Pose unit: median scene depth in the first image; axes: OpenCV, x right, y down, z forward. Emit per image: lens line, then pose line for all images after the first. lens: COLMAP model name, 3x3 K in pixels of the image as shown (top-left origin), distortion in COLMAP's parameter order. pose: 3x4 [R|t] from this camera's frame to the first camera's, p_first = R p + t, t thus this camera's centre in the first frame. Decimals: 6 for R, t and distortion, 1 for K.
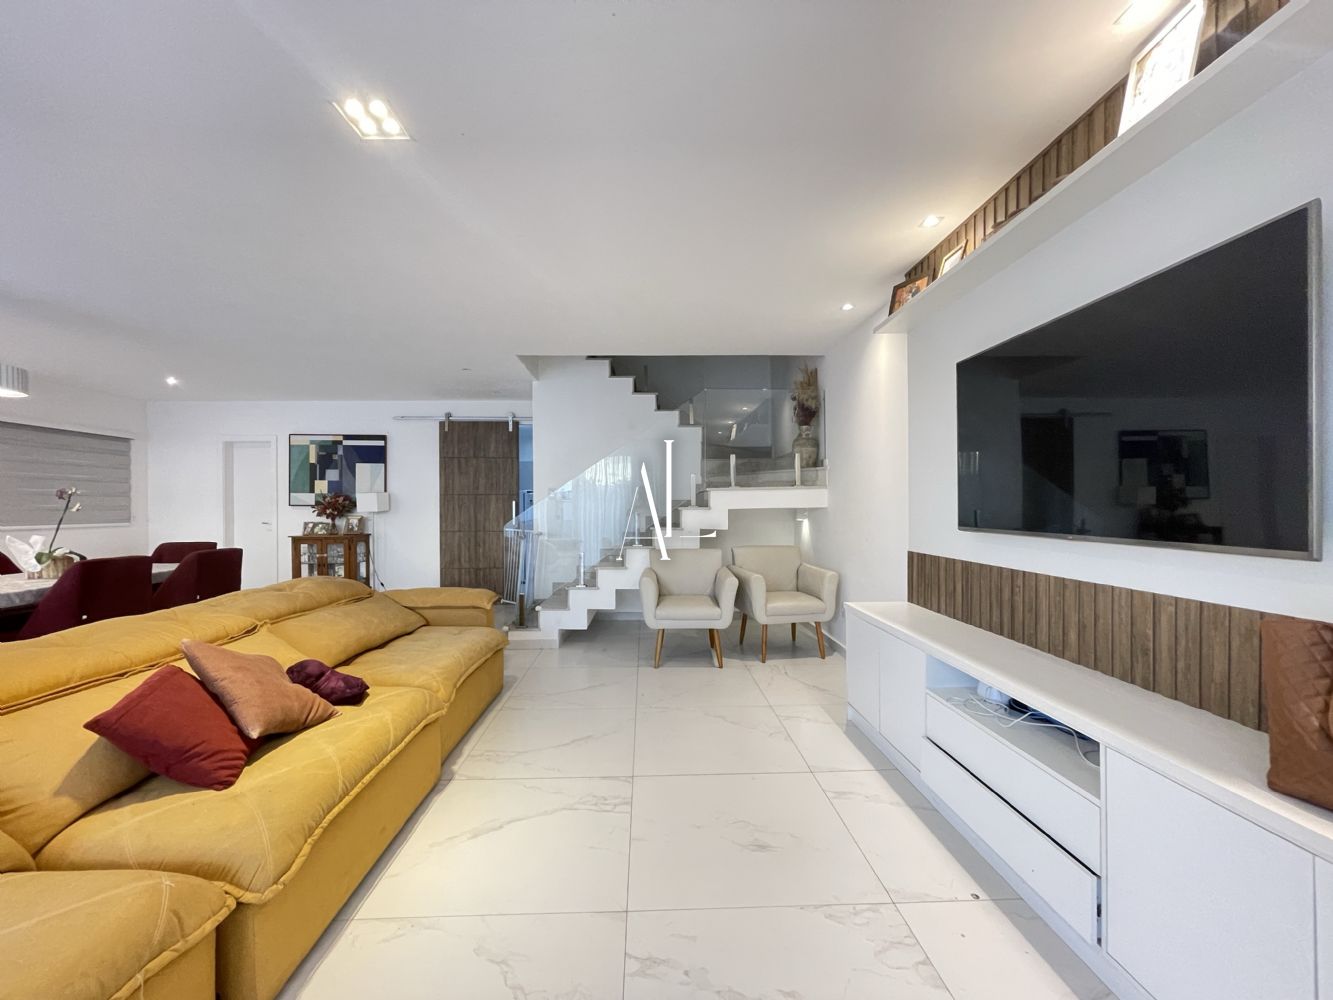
lens RADIAL K [[539.5, 0, 671.5], [0, 539.5, 506.6], [0, 0, 1]] dist [-0.000735, 0.000994]
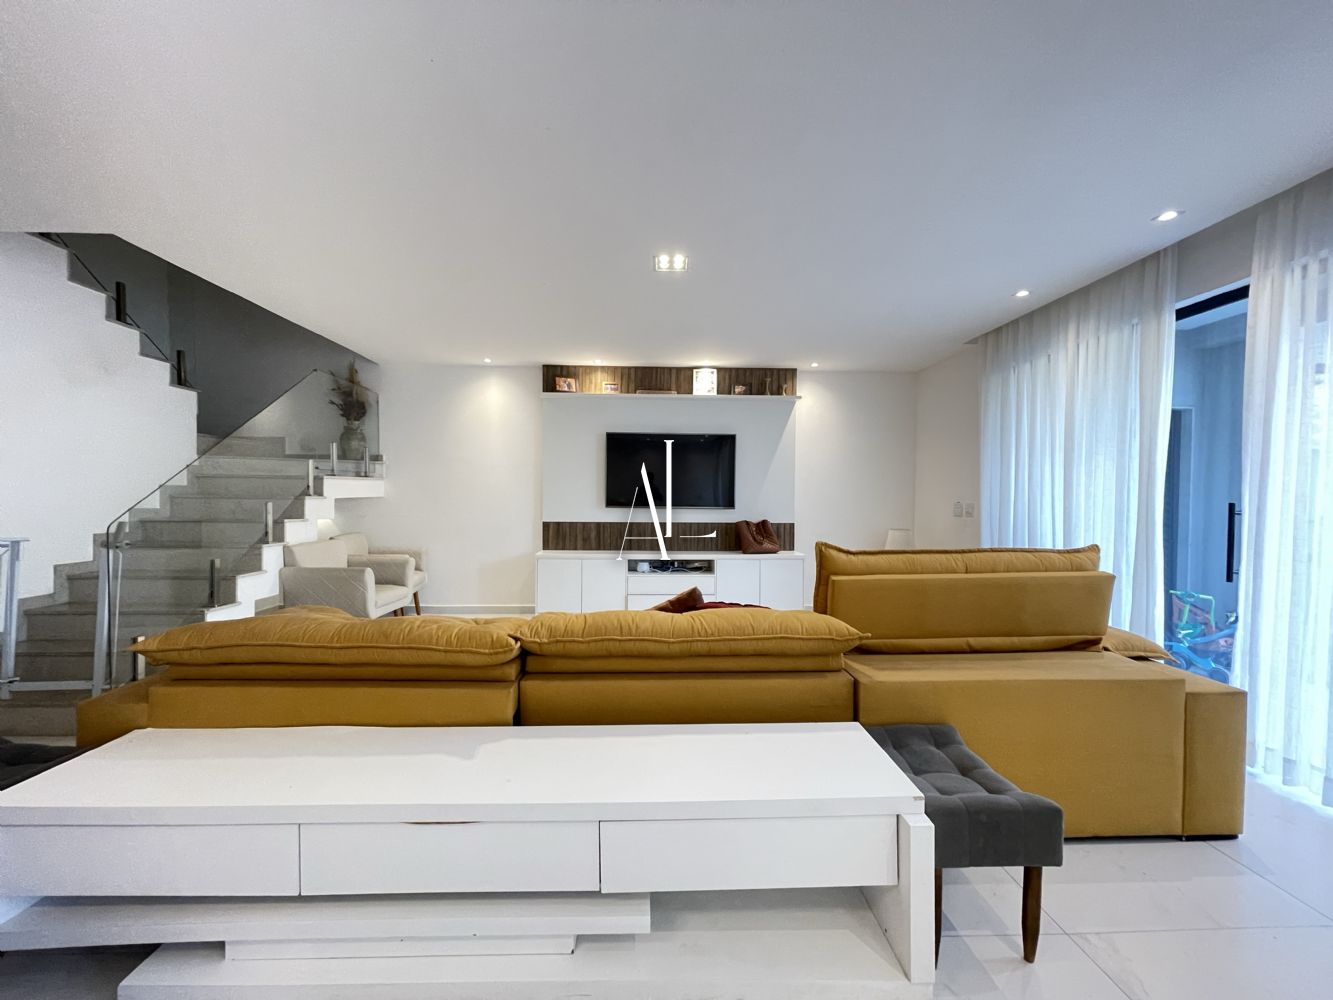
lens RADIAL K [[539.5, 0, 663.4], [0, 539.5, 509.9], [0, 0, 1]] dist [-0.000735, 0.000994]
pose [[-0.004473, -0.020225, 0.999785, -0.629564], [-0.006522, 0.999775, 0.020195, 0.002056], [-0.999969, -0.006431, -0.004604, 0.281559]]
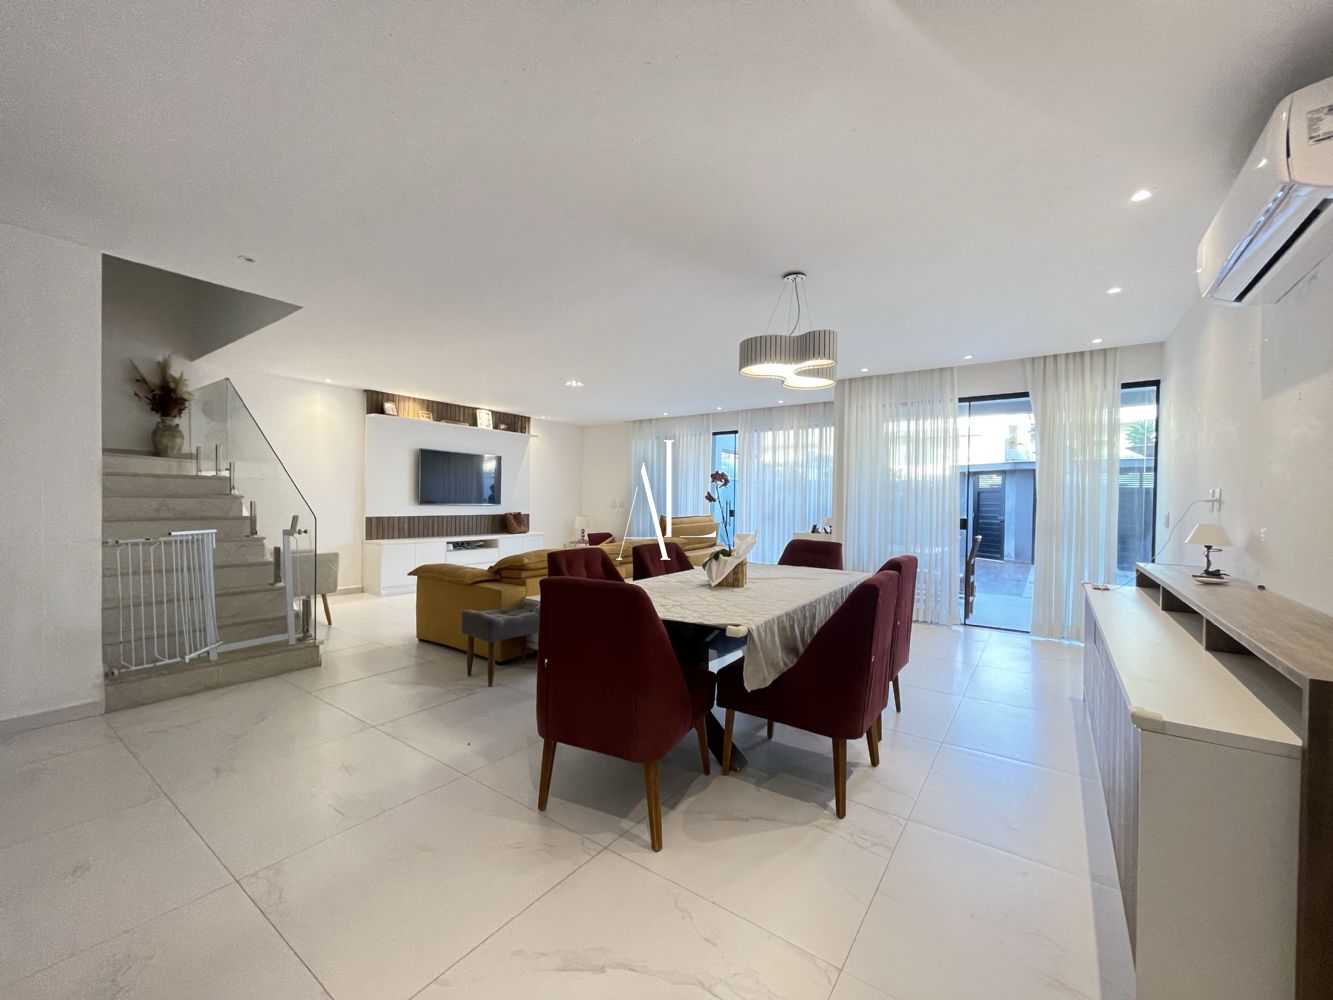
lens RADIAL K [[539.5, 0, 671.1], [0, 539.5, 509.7], [0, 0, 1]] dist [-0.000735, 0.000994]
pose [[-0.803099, -0.012971, 0.595705, -0.867372], [-0.005942, 0.999888, 0.013760, 0.007054], [-0.595816, 0.007511, -0.803086, 0.941751]]
